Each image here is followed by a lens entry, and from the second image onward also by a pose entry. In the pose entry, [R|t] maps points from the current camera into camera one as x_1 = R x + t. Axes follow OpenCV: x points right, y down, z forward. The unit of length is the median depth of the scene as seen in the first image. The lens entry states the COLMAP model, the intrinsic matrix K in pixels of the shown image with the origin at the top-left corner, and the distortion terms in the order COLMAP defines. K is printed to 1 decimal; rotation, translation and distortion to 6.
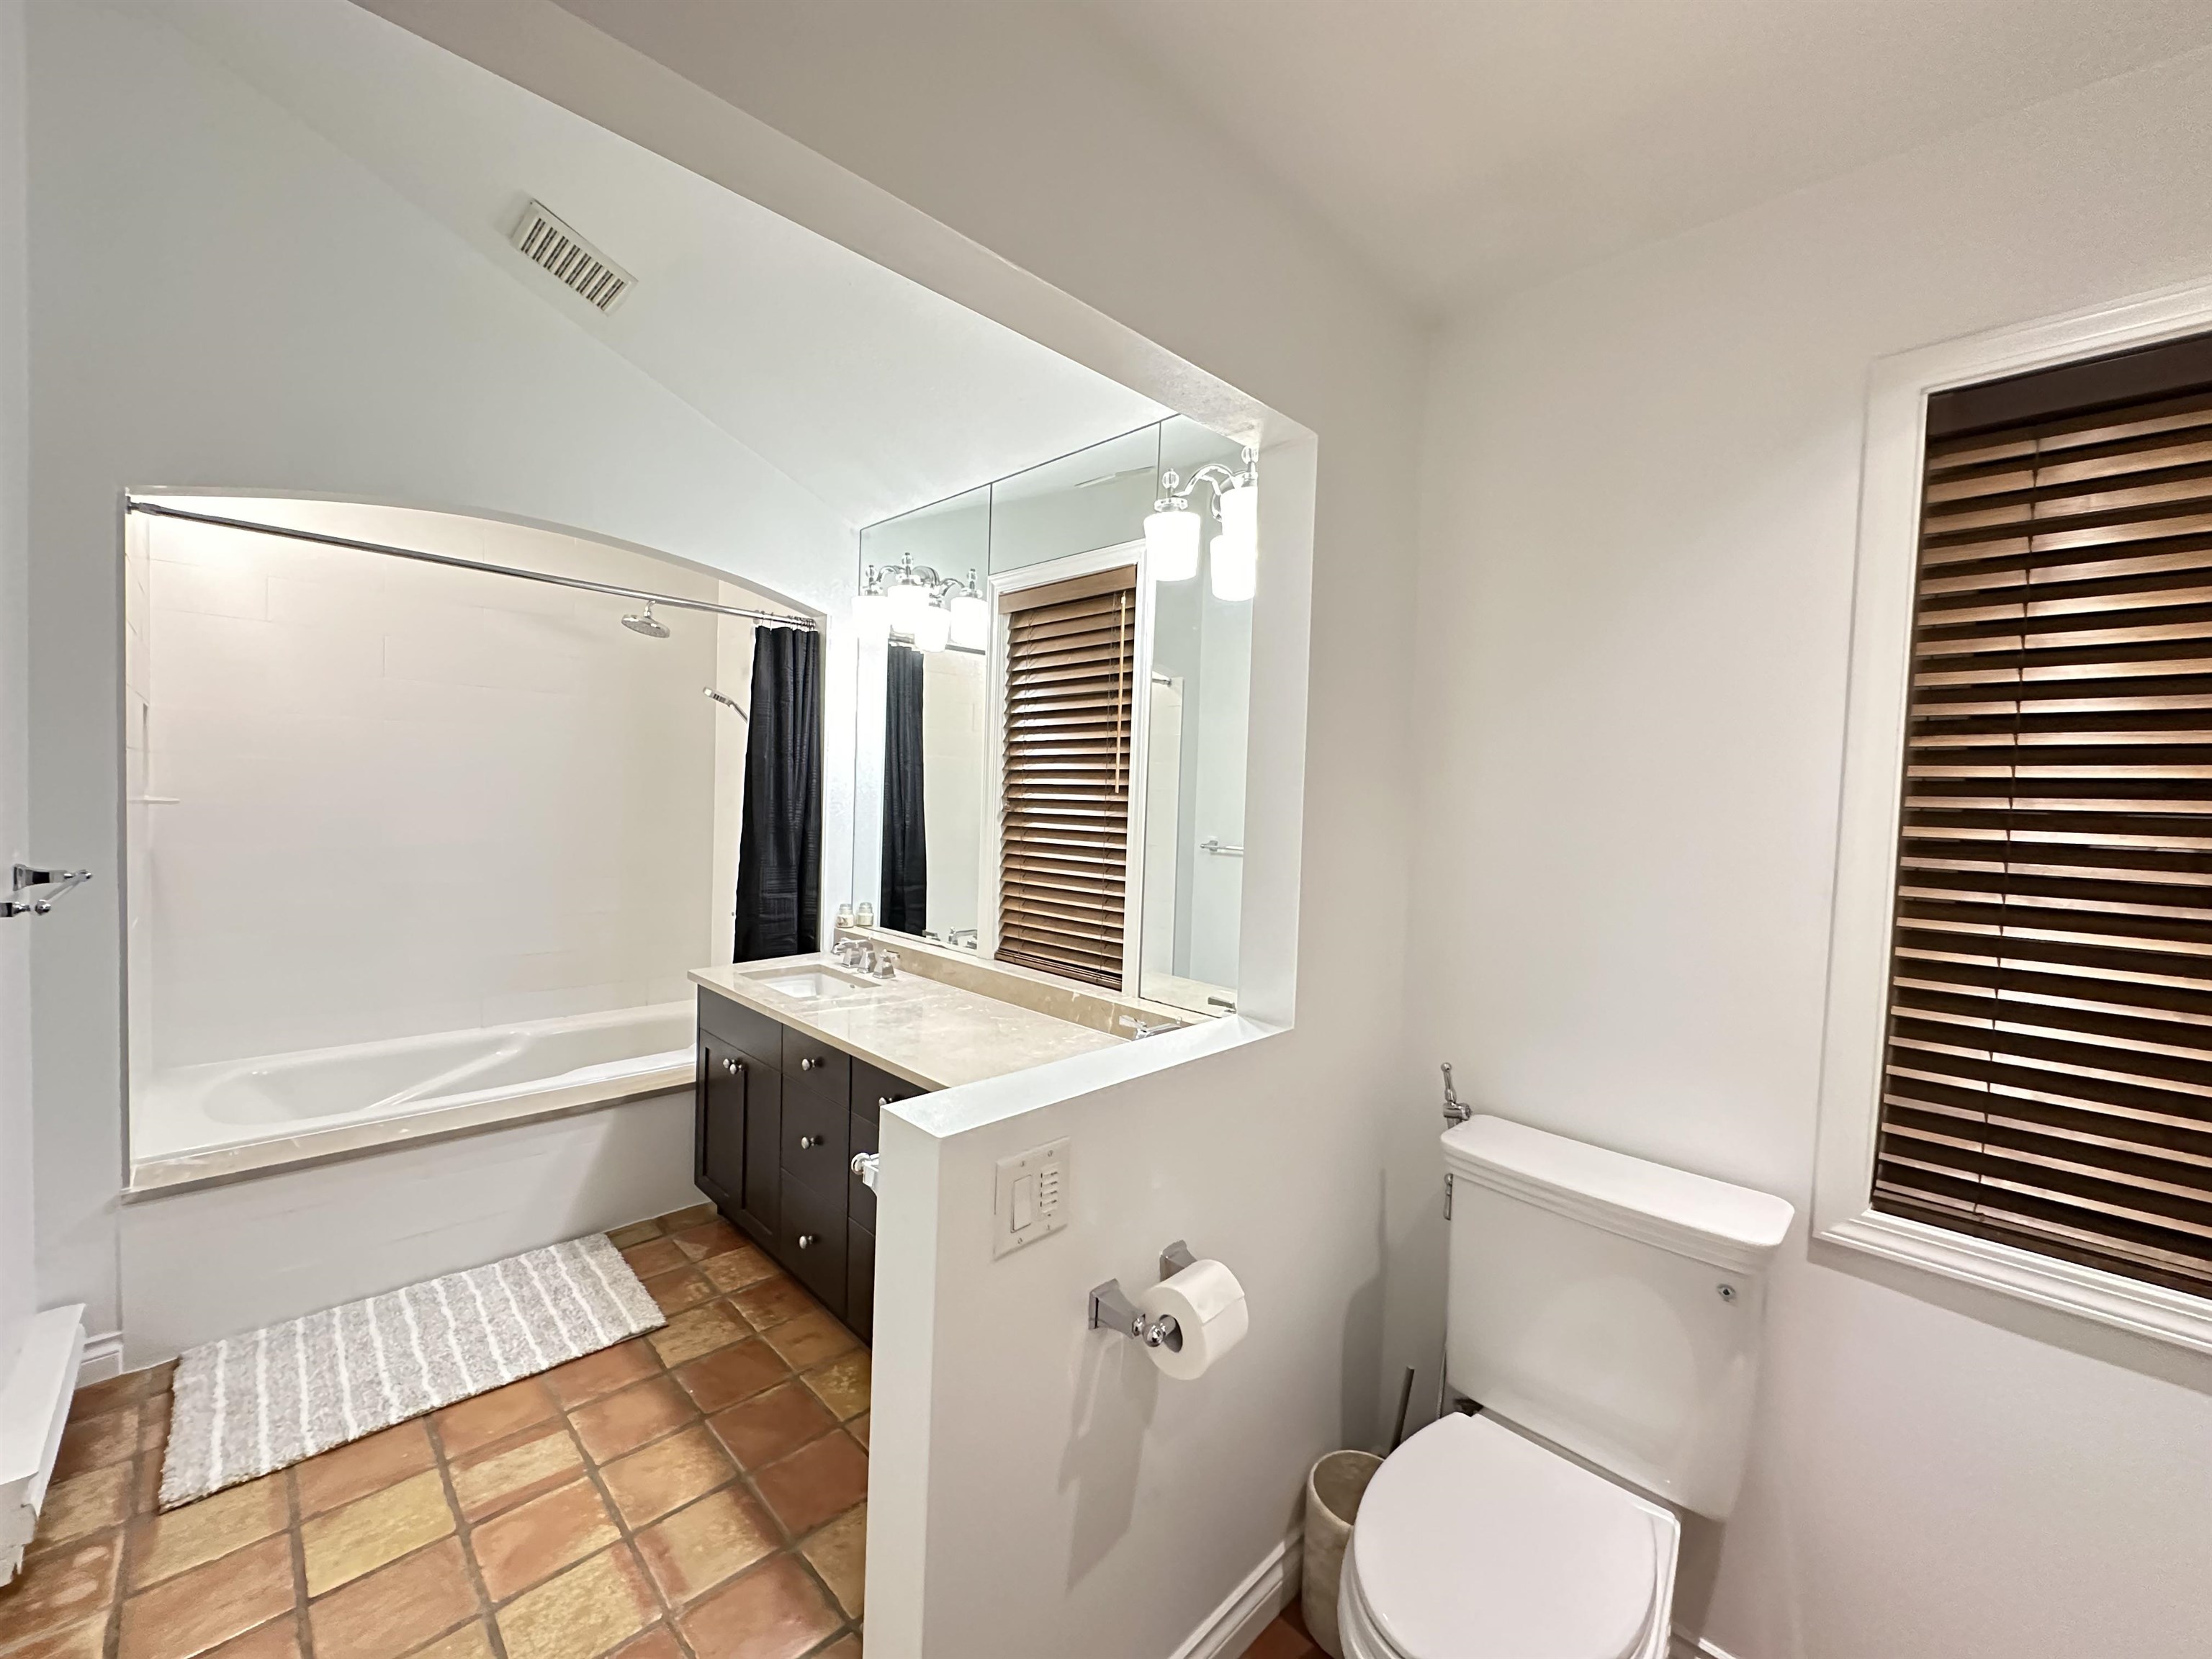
lens RADIAL K [[886.7, 0, 1106.0], [0, 886.7, 829.5], [0, 0, 1]] dist [-0.002345, -0.000183]
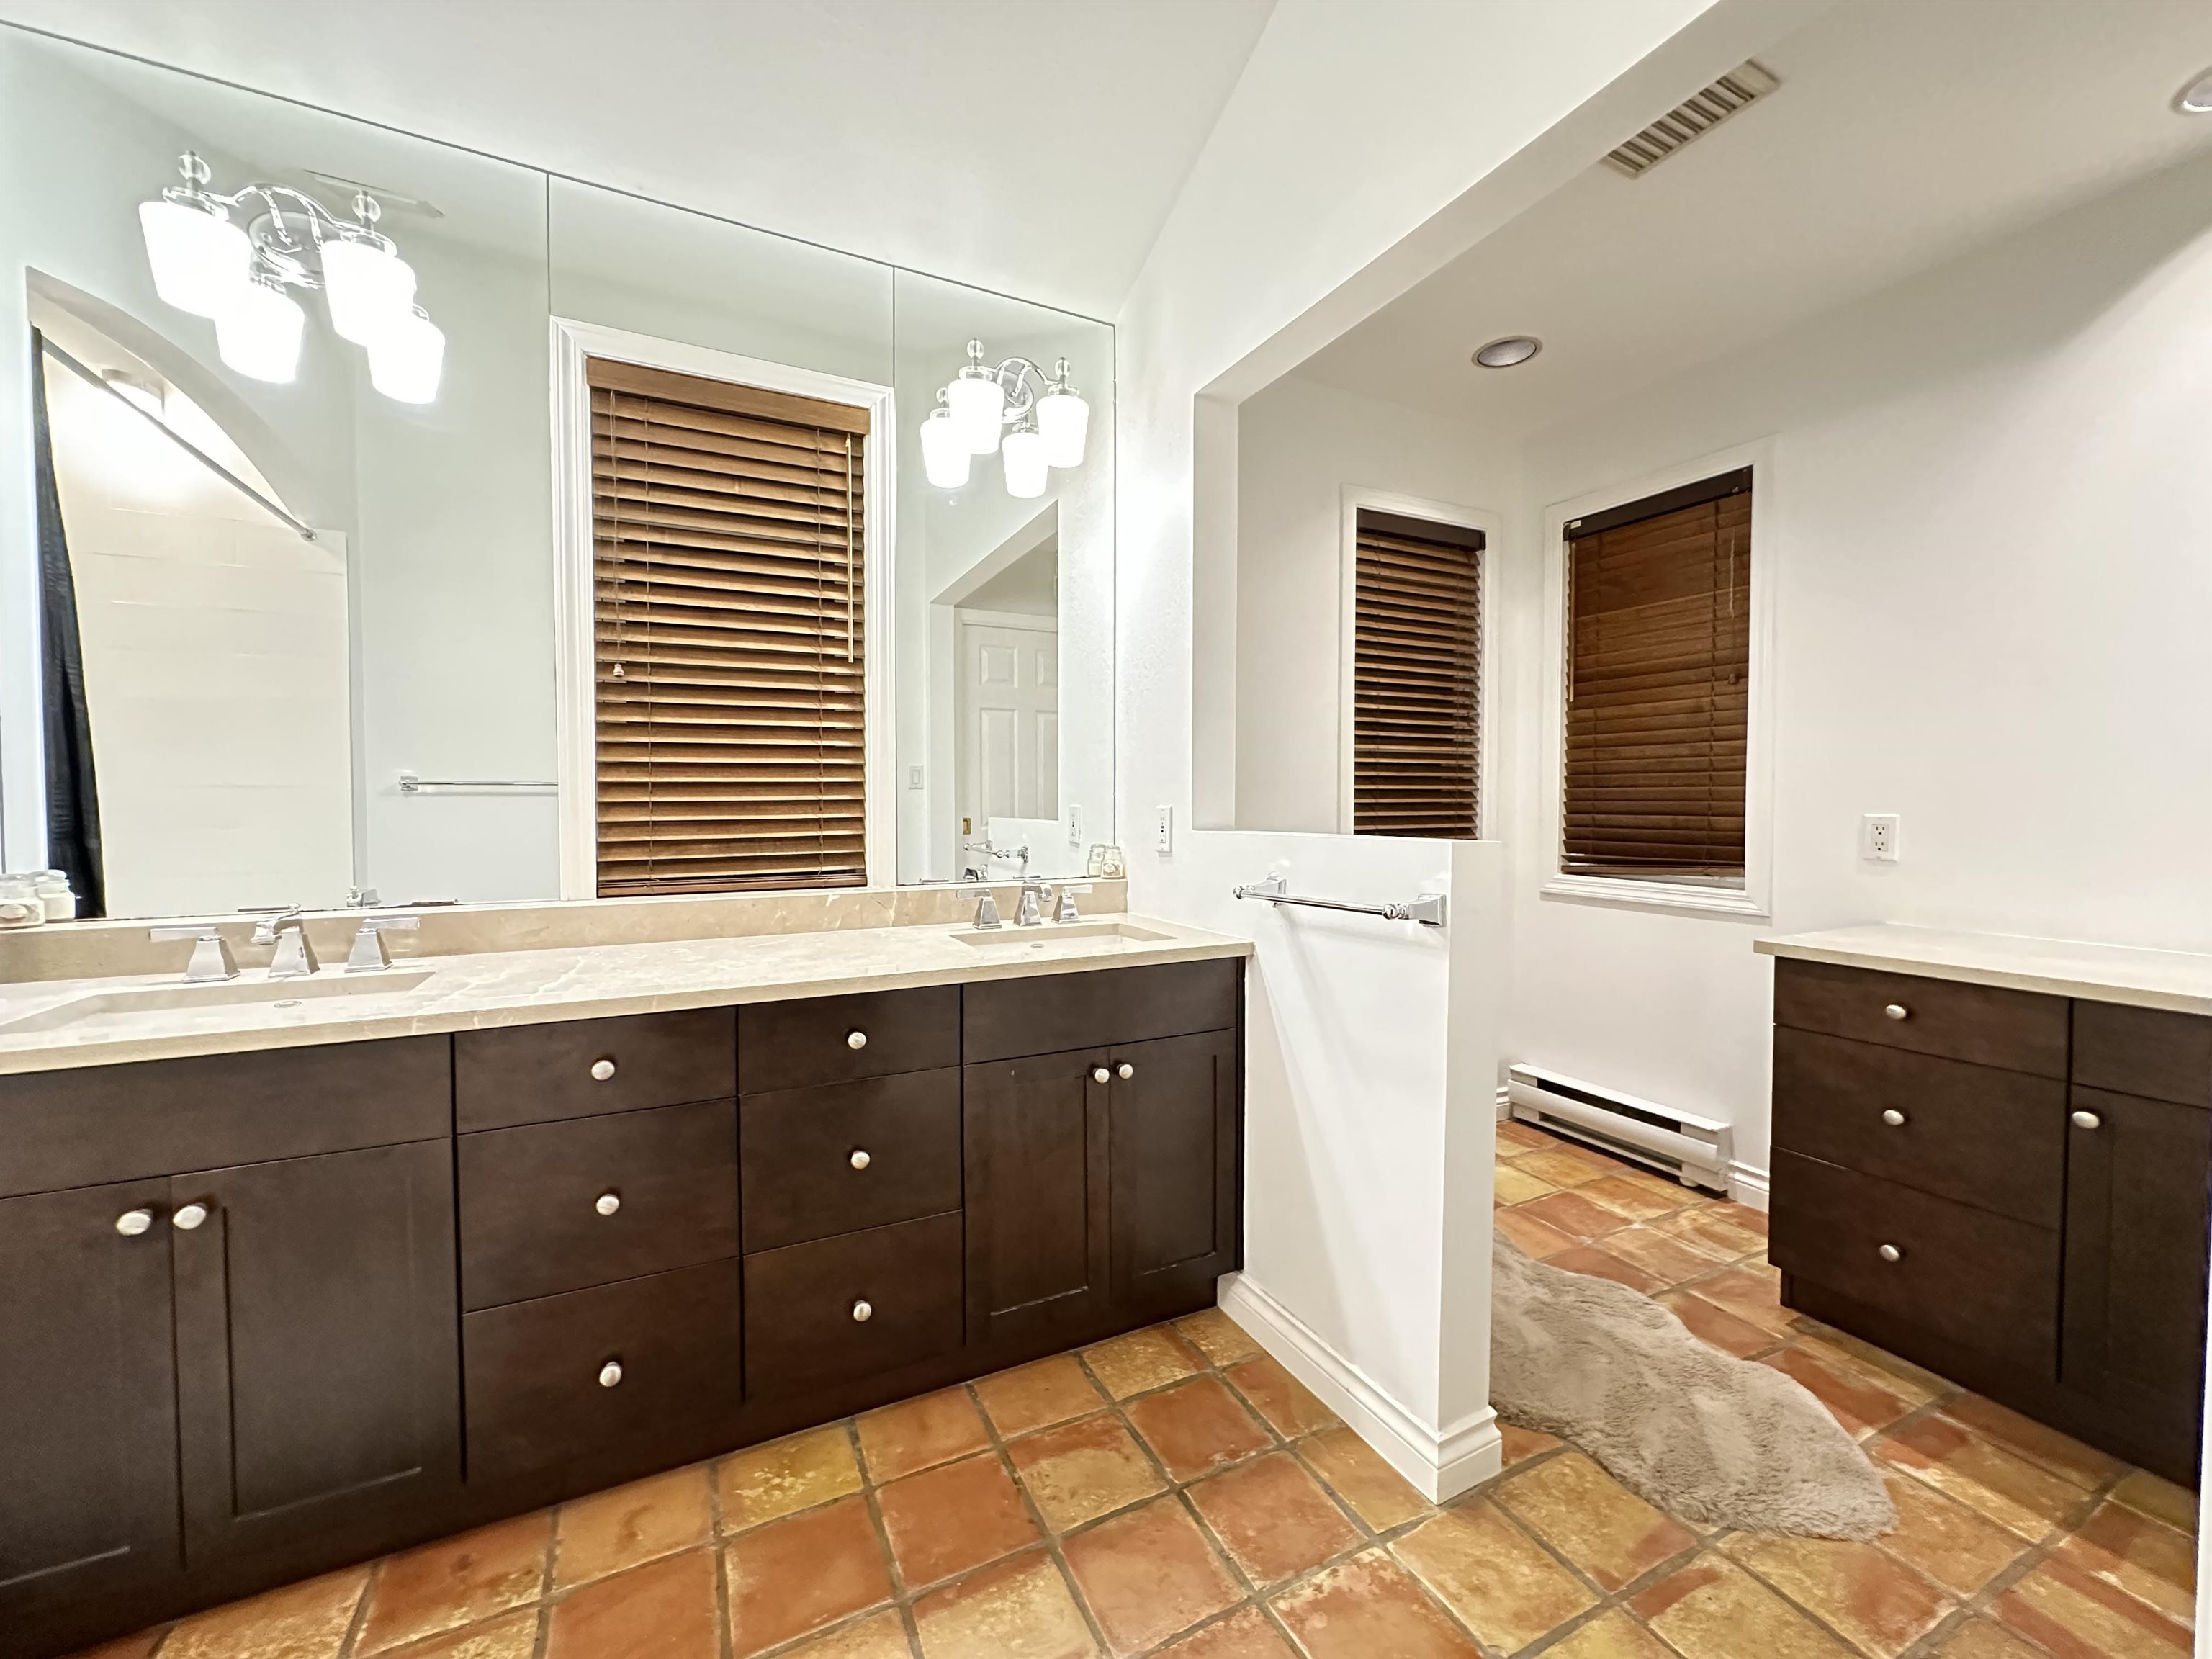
lens RADIAL K [[886.7, 0, 1106.0], [0, 886.7, 829.5], [0, 0, 1]] dist [-0.002345, -0.000183]
pose [[0.311721, -0.065706, 0.947899, -0.760592], [0.048468, 0.997407, 0.053199, 0.088733], [-0.948937, 0.029359, 0.314097, 0.488882]]
